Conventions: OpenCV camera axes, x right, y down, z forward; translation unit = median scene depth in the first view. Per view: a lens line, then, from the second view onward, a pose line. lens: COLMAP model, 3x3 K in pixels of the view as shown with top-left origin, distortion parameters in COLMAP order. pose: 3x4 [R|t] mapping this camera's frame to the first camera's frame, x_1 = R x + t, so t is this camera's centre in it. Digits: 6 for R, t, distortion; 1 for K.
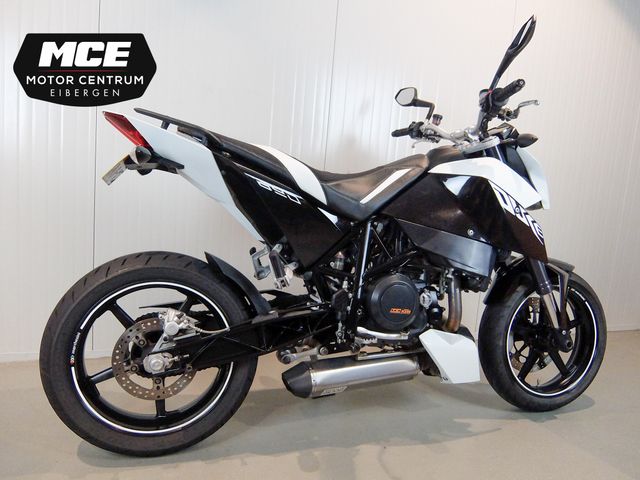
lens RADIAL K [[478.5, 0, 324.0], [0, 478.5, 249.6], [0, 0, 1]] dist [-0.027532, 0.005883]
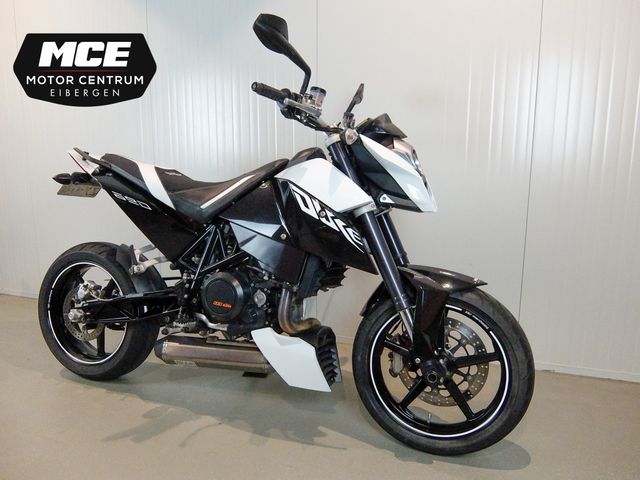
lens RADIAL K [[478.5, 0, 323.9], [0, 478.5, 245.0], [0, 0, 1]] dist [-0.027532, 0.005883]
pose [[0.768521, 0.043371, -0.638352, 1.081328], [-0.042650, 0.998953, 0.016524, -0.039948], [0.638401, 0.014527, 0.769567, 0.298611]]
